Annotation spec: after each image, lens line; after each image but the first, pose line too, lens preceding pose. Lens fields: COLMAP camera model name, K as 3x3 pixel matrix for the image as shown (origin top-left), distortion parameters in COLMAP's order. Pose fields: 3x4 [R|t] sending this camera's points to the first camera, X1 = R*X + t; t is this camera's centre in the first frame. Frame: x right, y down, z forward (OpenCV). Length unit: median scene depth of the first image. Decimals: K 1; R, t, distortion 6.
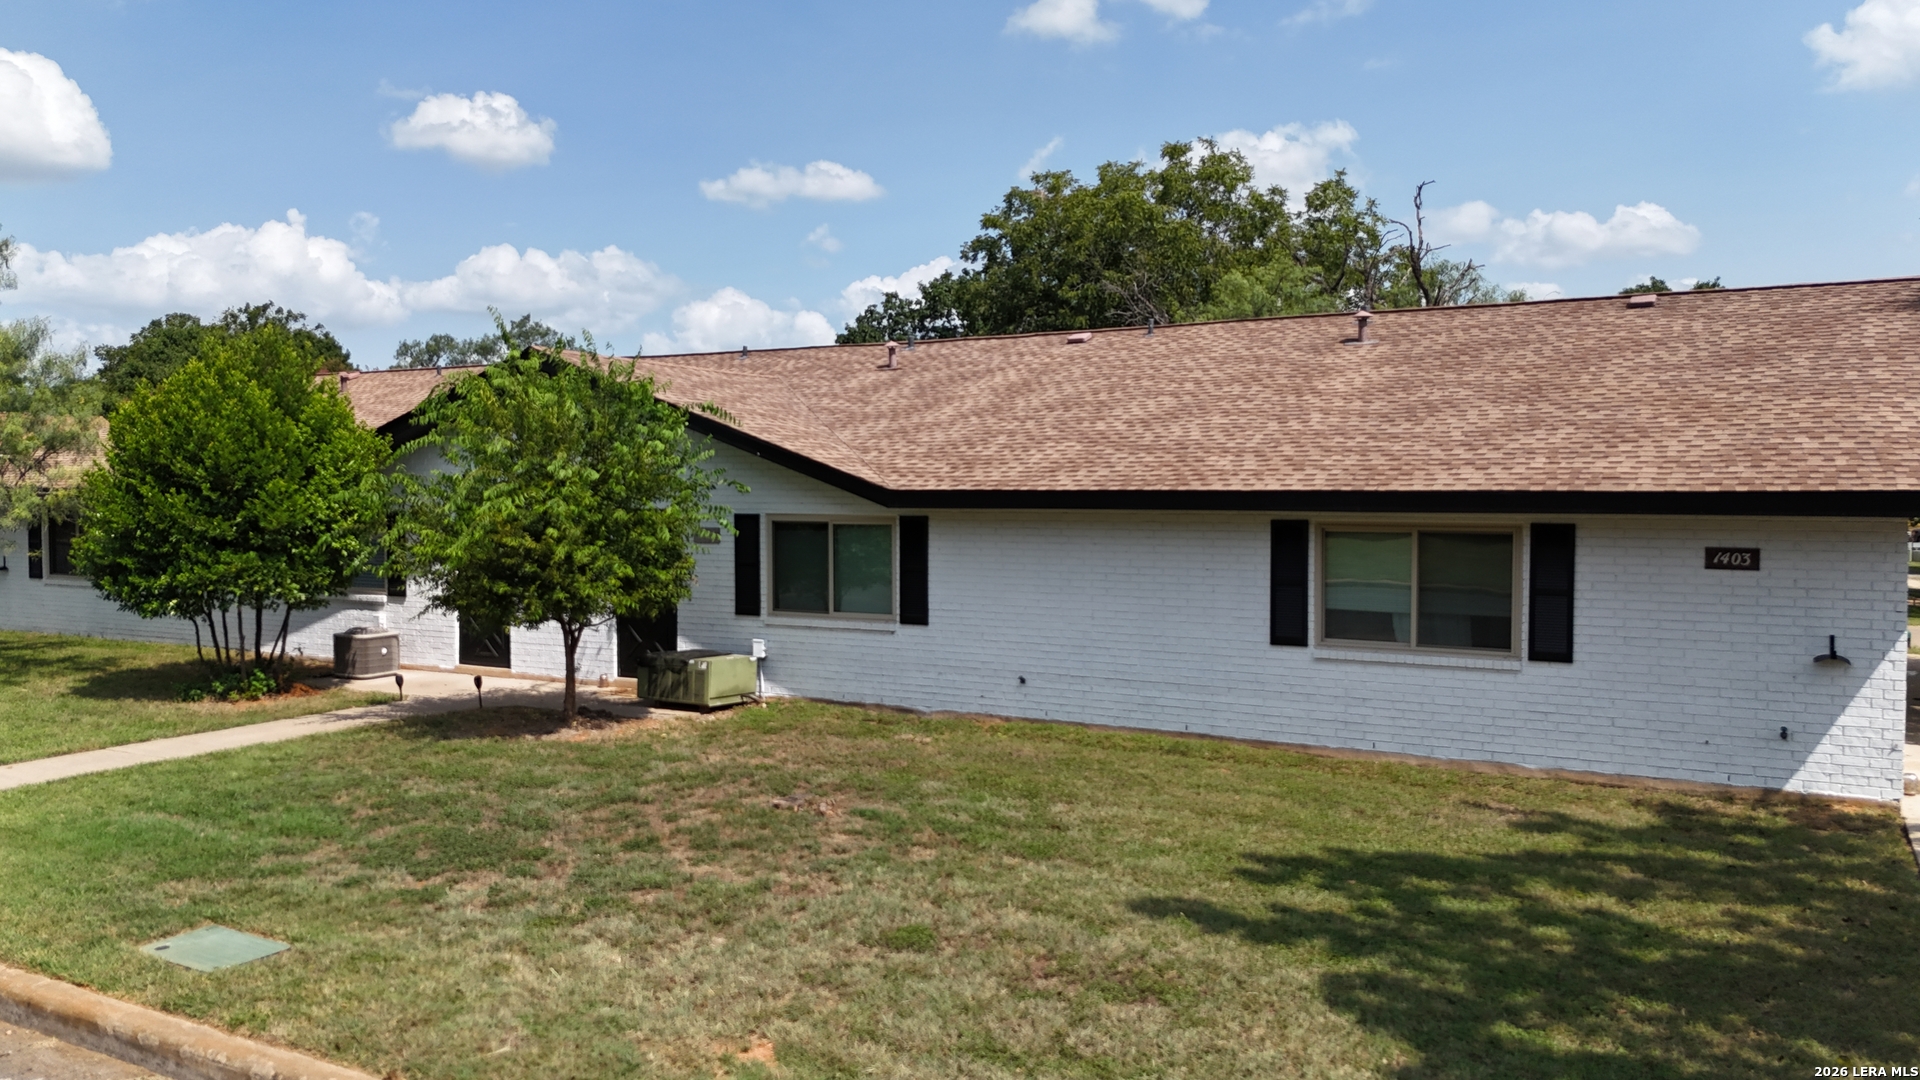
lens RADIAL K [[1411.2, 0, 966.2], [0, 1411.2, 533.8], [0, 0, 1]] dist [0.064341, -0.060000]
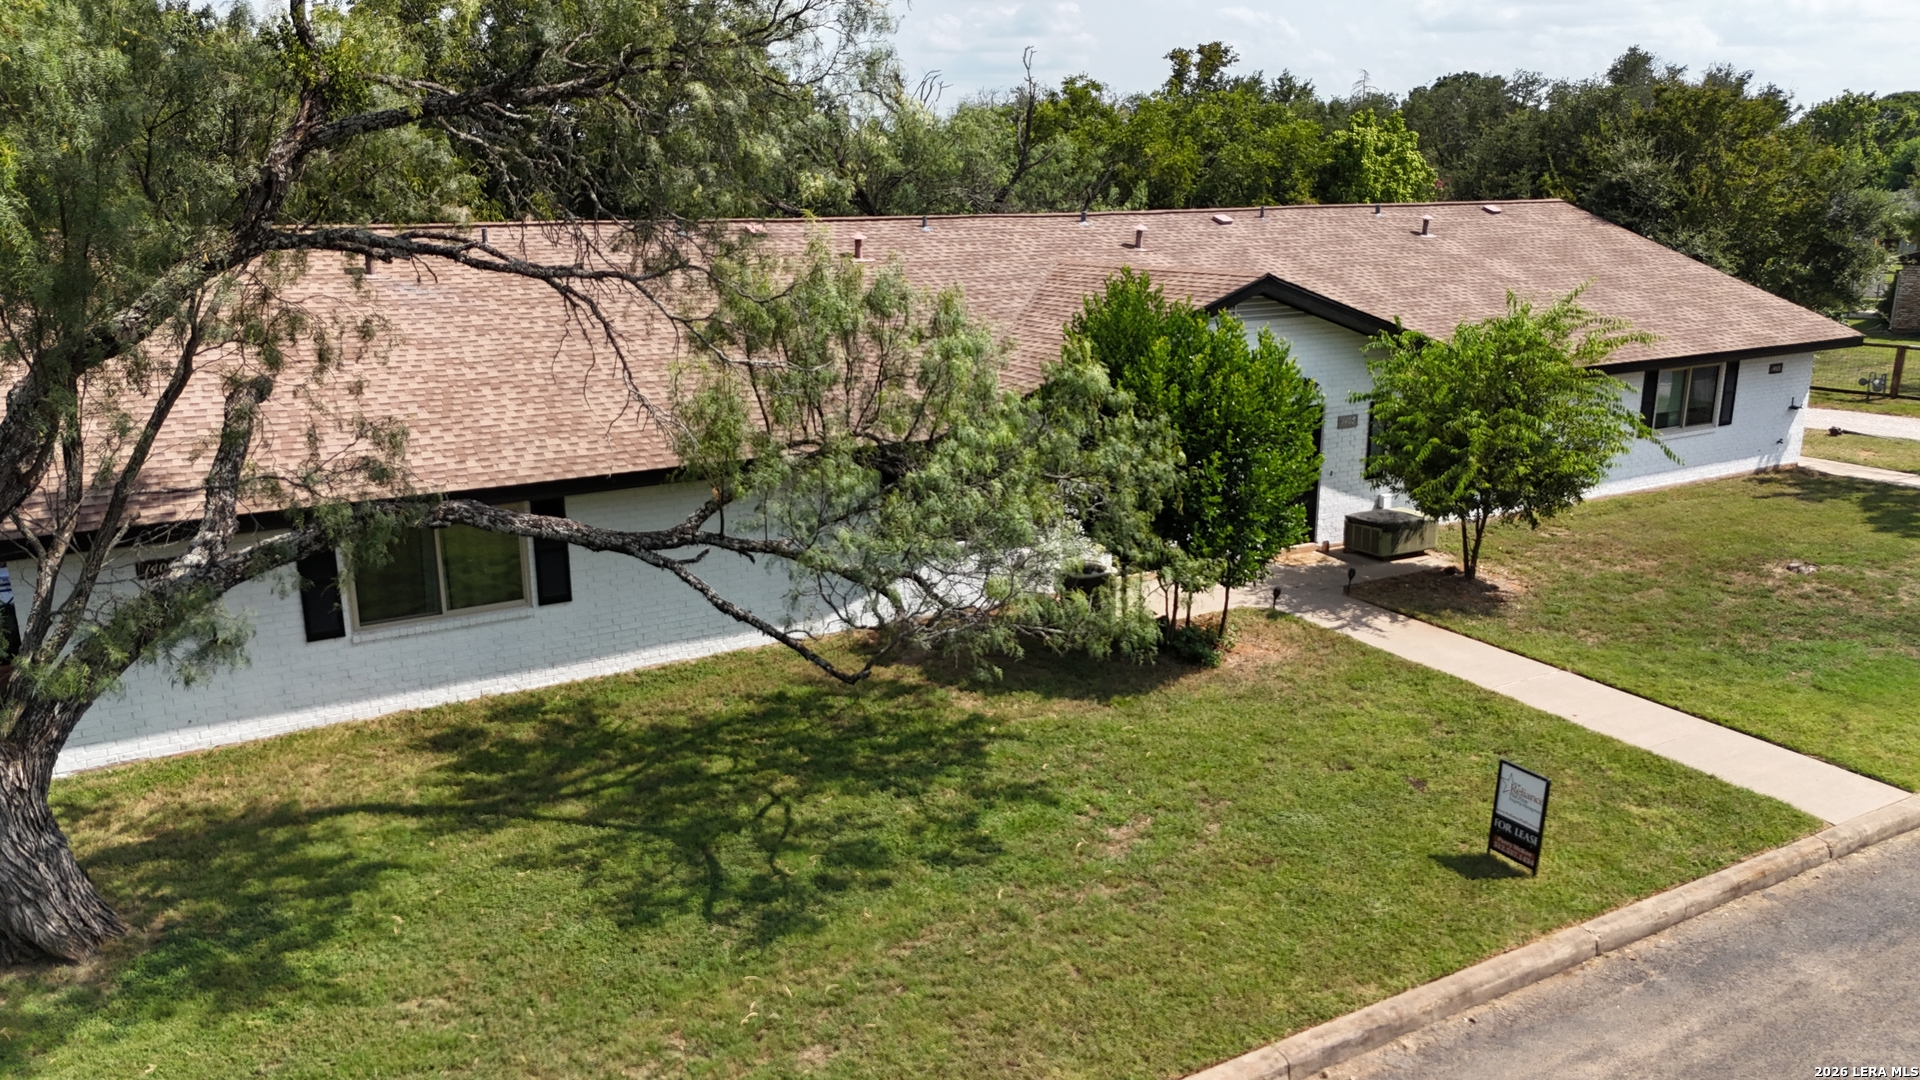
lens RADIAL K [[1402.6, 0, 914.7], [0, 1402.6, 542.4], [0, 0, 1]] dist [-0.000084, -0.002281]
pose [[0.533837, -0.218667, 0.816825, -1.922035], [0.041946, 0.971644, 0.232699, -0.269293], [-0.844546, -0.089960, 0.527872, 0.897479]]
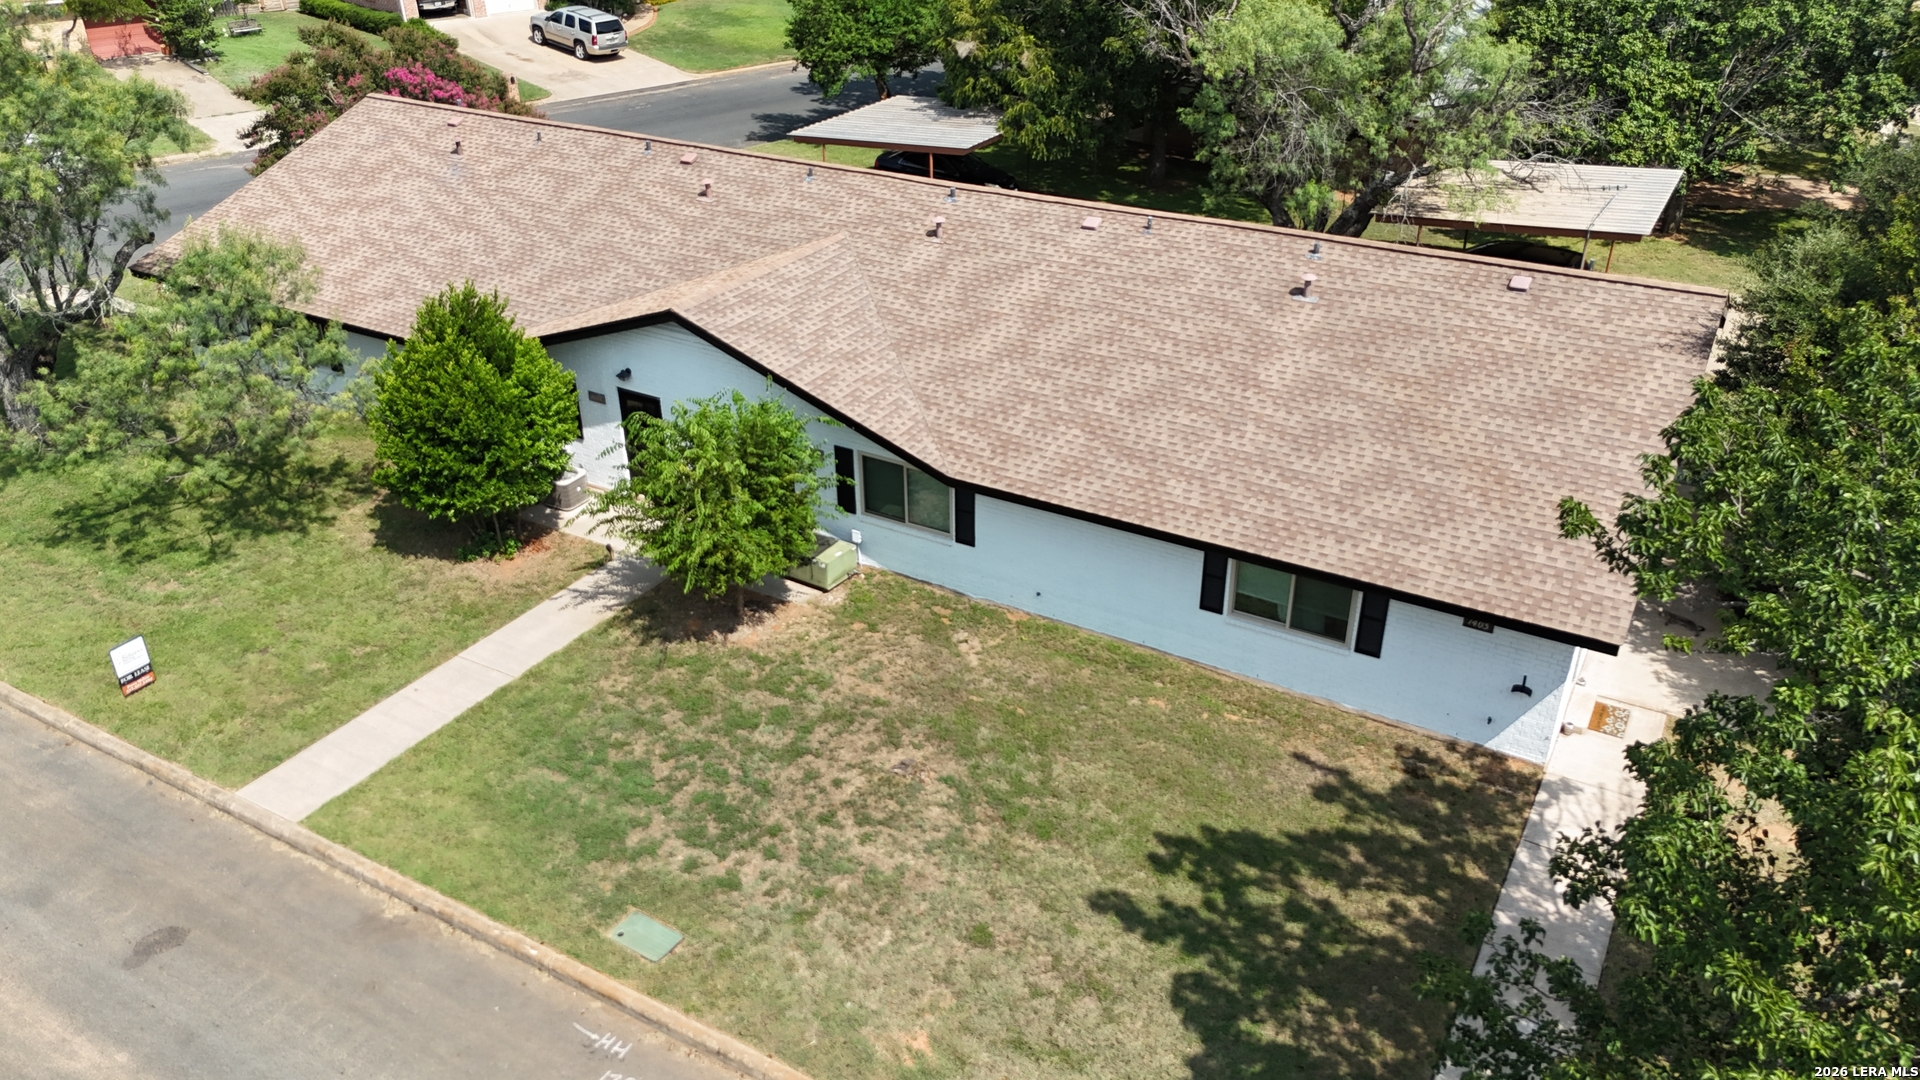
lens RADIAL K [[1411.2, 0, 966.2], [0, 1411.2, 533.8], [0, 0, 1]] dist [0.064341, -0.060000]
pose [[0.999940, 0.002138, -0.010769, -0.025342], [0.002900, 0.894600, 0.446858, -0.745439], [0.010589, -0.446862, 0.894540, -0.375327]]
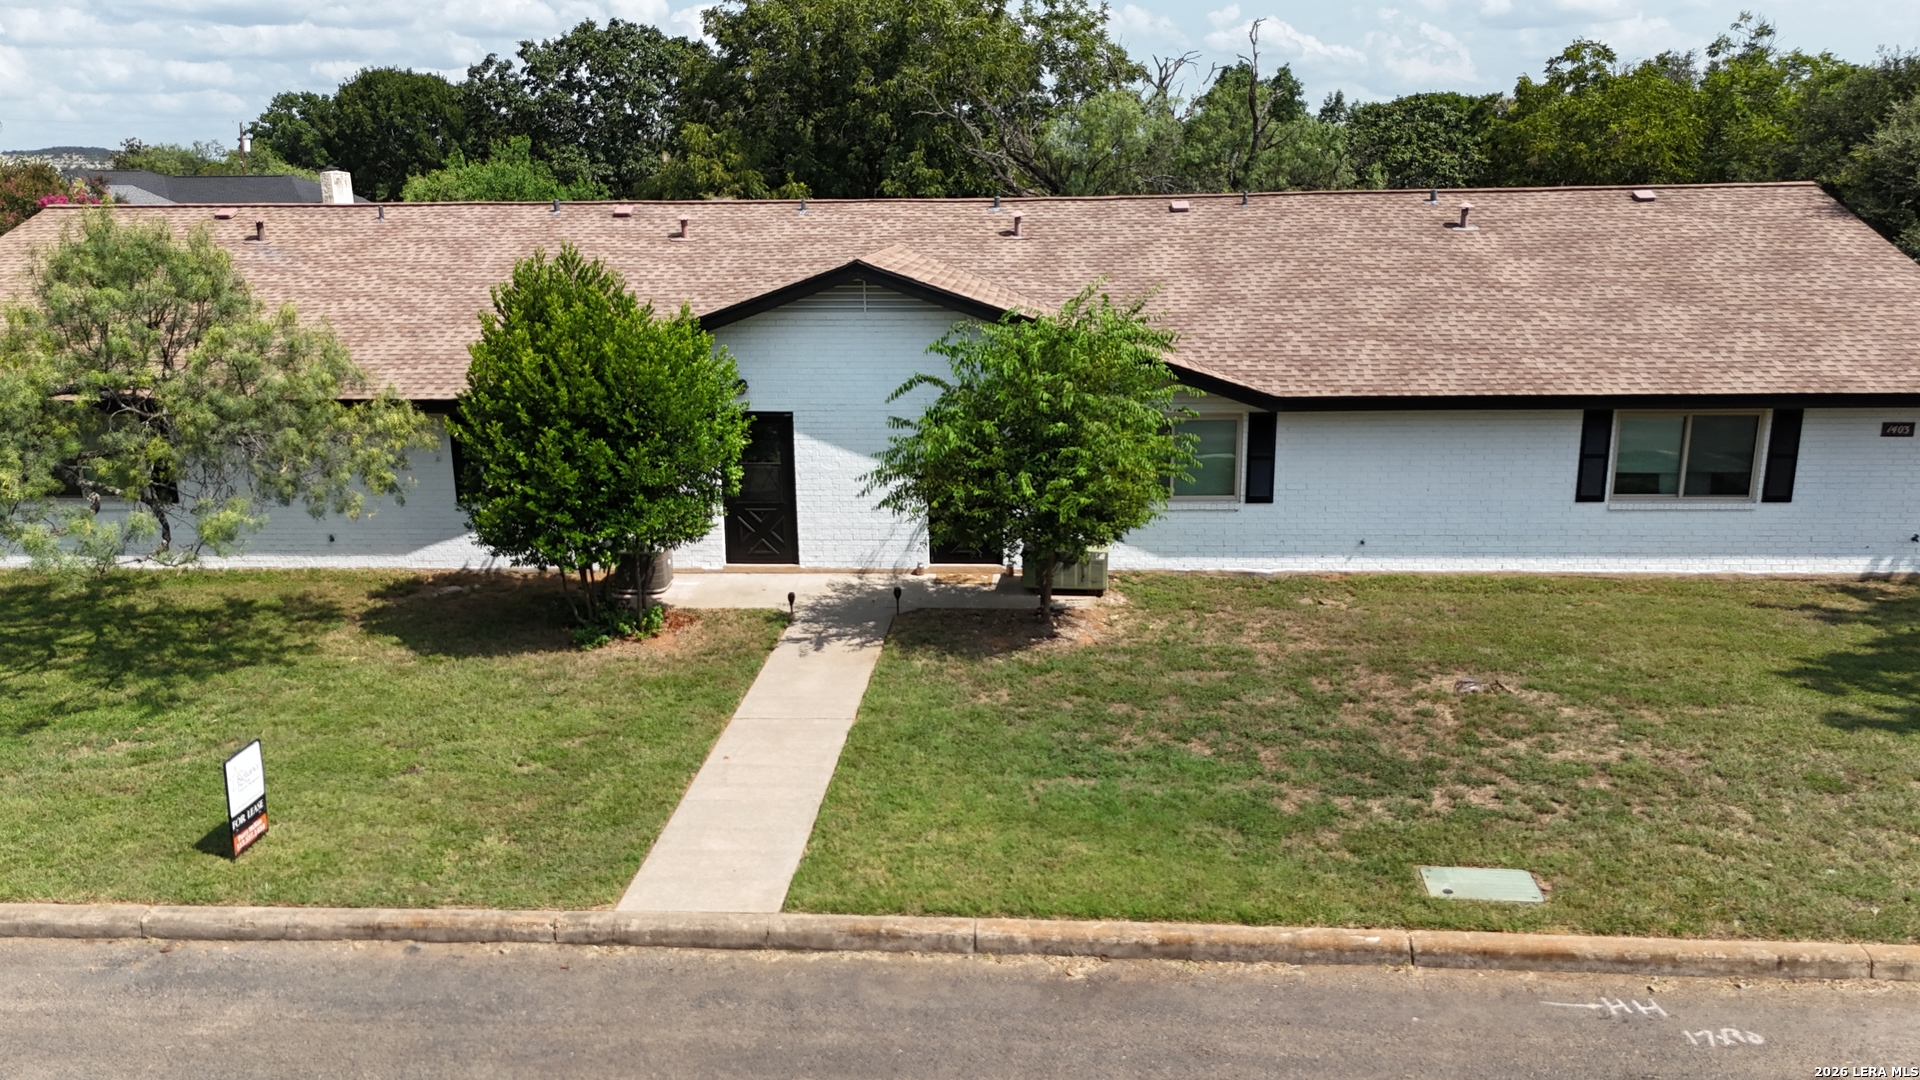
lens RADIAL K [[1411.2, 0, 966.2], [0, 1411.2, 533.8], [0, 0, 1]] dist [0.064341, -0.060000]
pose [[0.899320, -0.117378, 0.421243, -0.960818], [0.027871, 0.976729, 0.212660, -0.214339], [-0.436402, -0.179509, 0.881663, 0.056909]]
